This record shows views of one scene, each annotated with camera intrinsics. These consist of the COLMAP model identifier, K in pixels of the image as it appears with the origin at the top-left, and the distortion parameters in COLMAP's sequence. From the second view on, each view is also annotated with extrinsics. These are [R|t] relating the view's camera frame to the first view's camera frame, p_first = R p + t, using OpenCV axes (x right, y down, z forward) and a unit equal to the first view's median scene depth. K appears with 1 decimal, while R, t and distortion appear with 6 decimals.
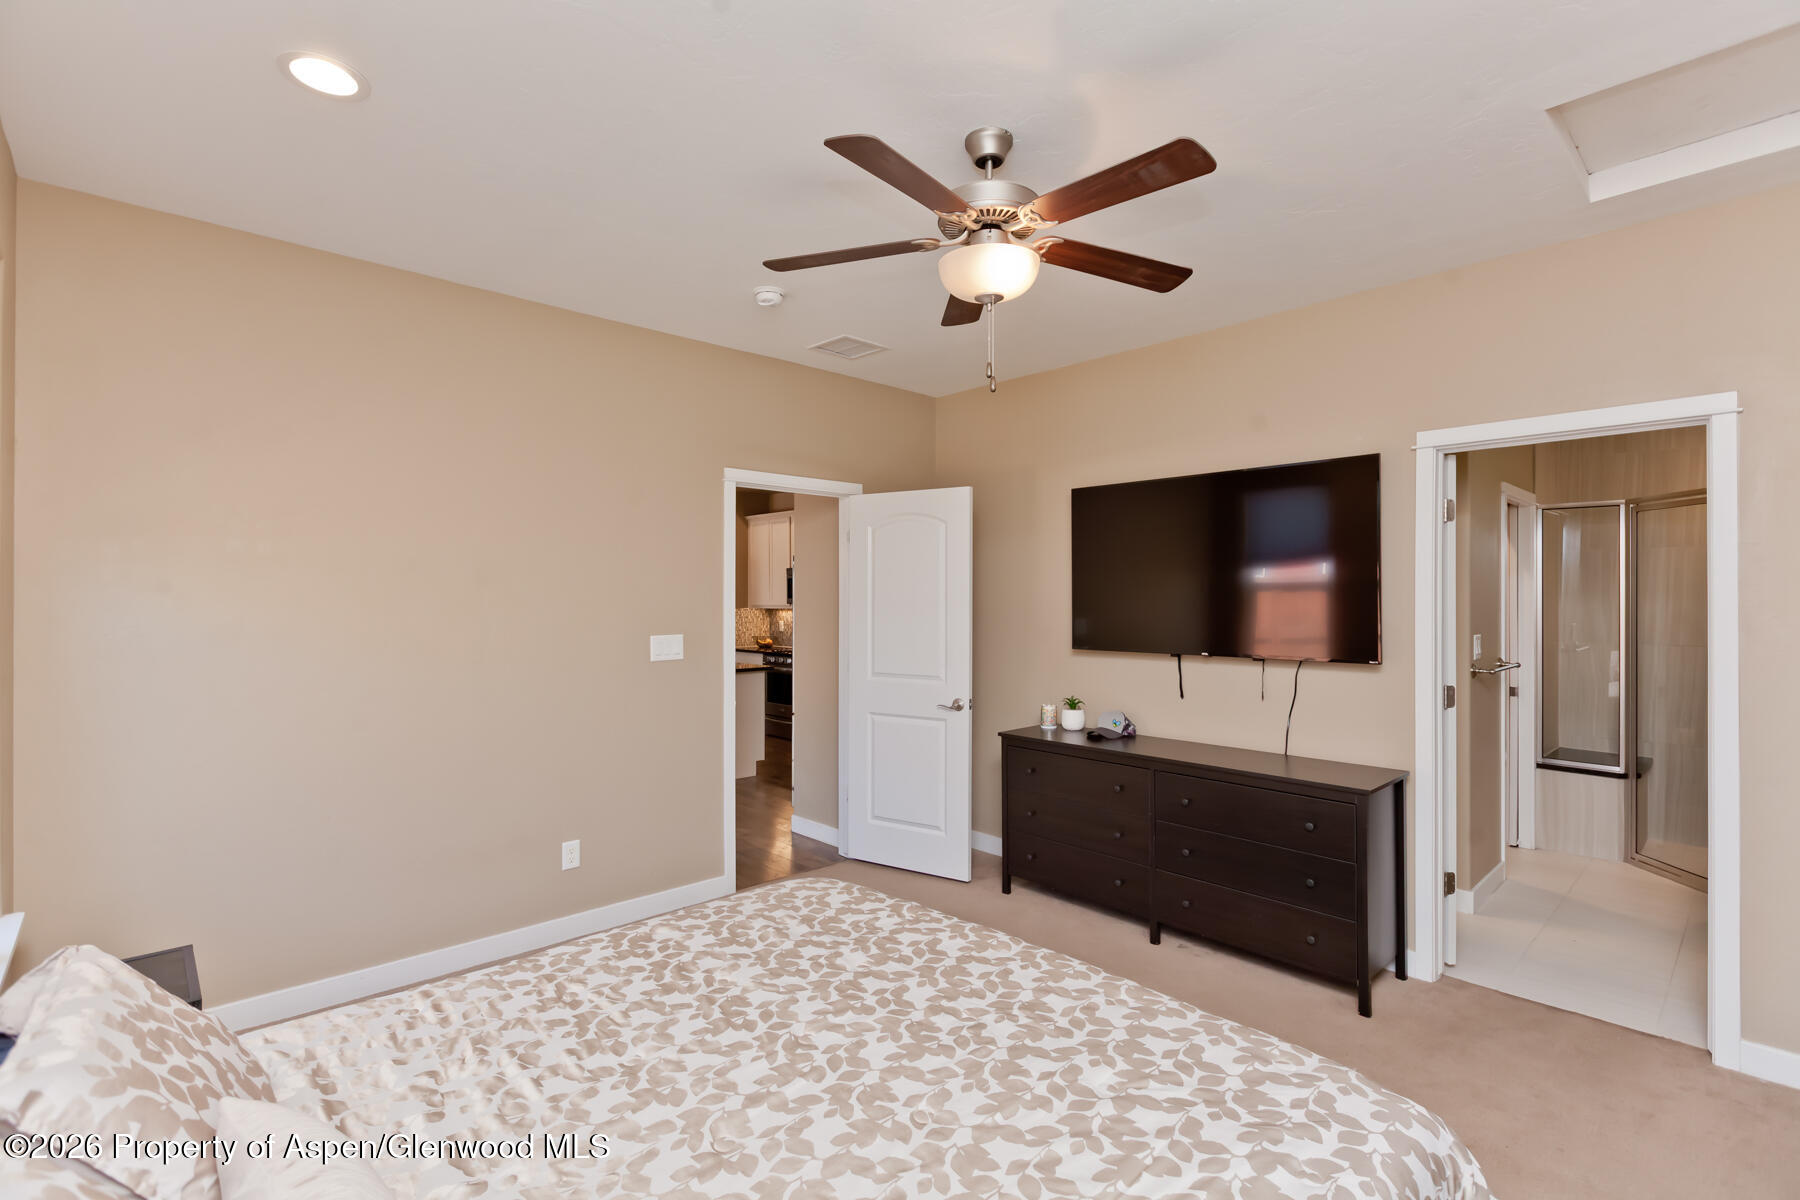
lens RADIAL K [[830.3, 0, 902.8], [0, 830.3, 587.2], [0, 0, 1]] dist [0.000645, 0.000111]
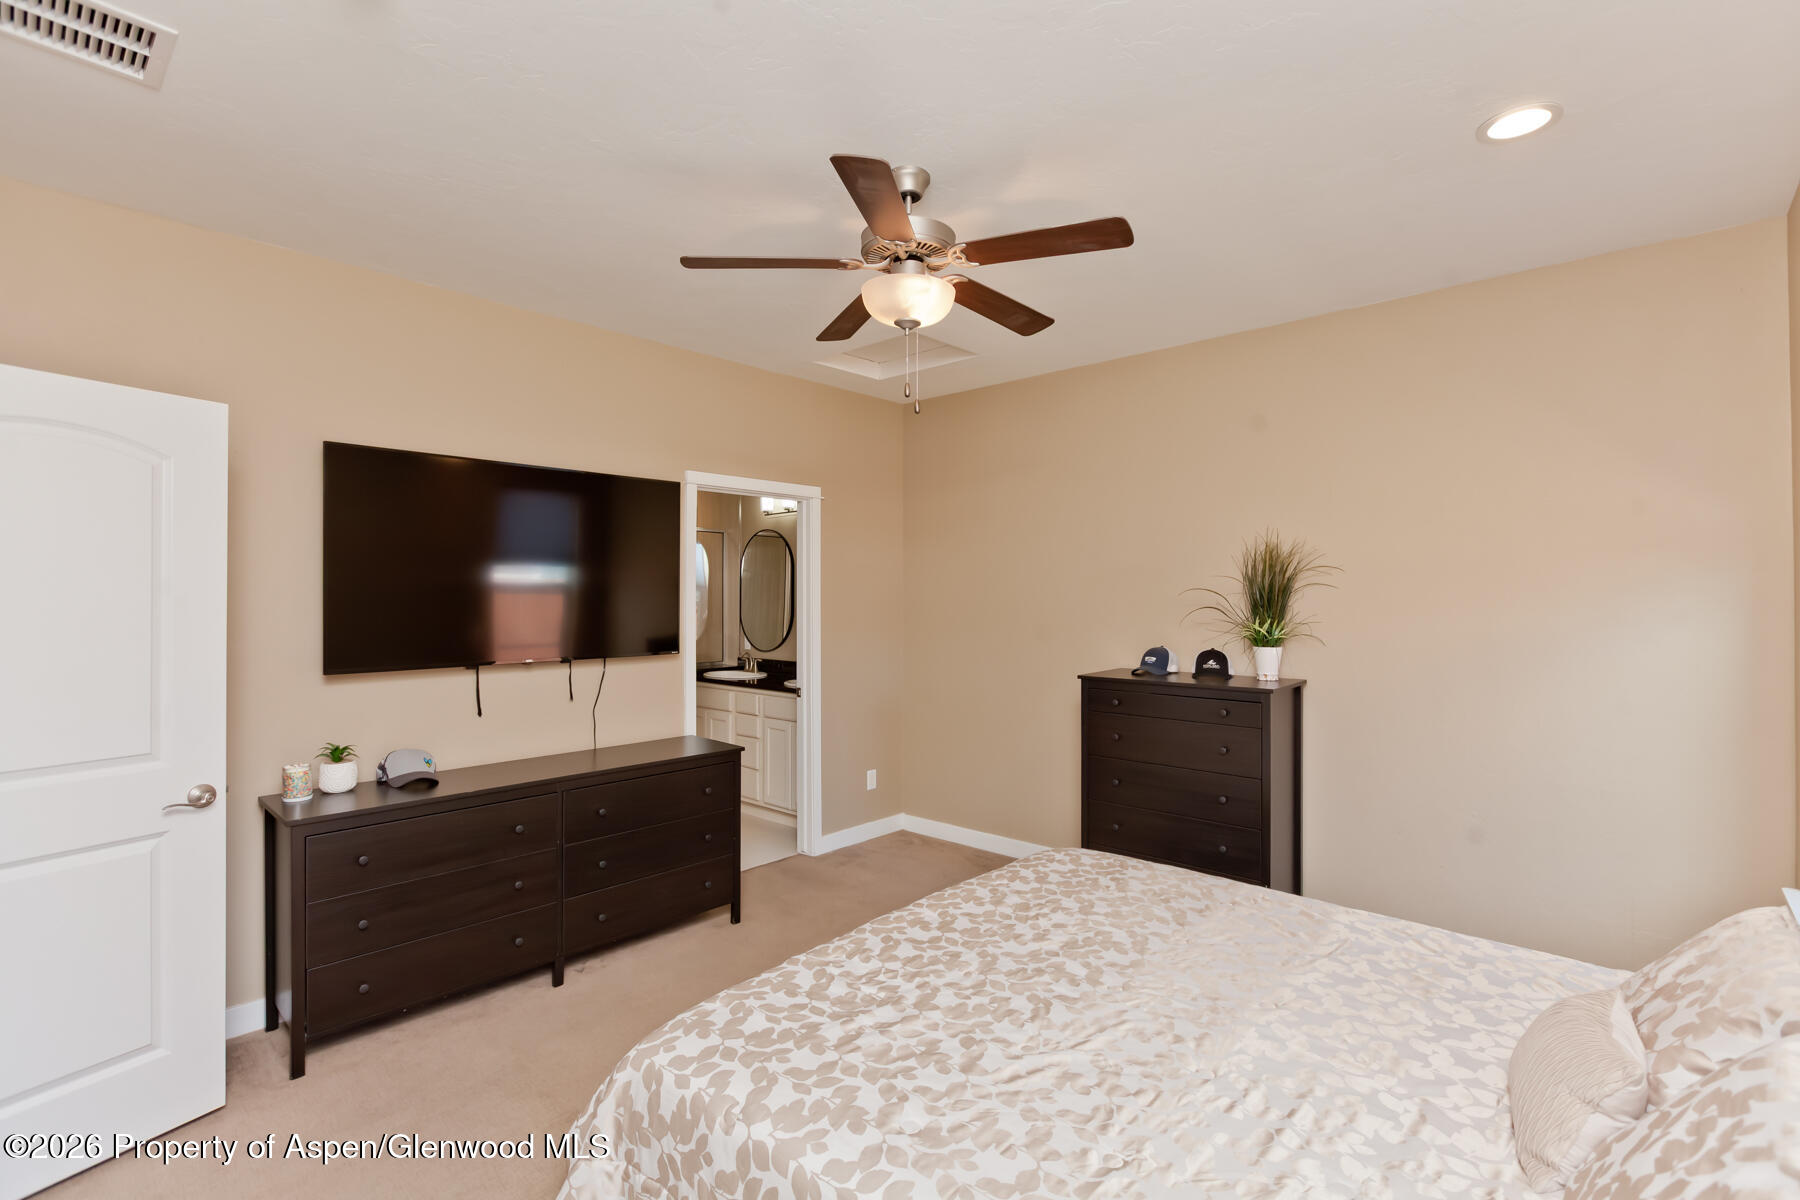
lens RADIAL K [[833.5, 0, 897.8], [0, 833.5, 595.2], [0, 0, 1]] dist [-0.003610, -0.001327]
pose [[-0.084040, 0.003498, 0.996456, -0.692683], [-0.010755, 0.999932, -0.004417, 0.008646], [-0.996404, -0.011088, -0.083996, 0.790970]]
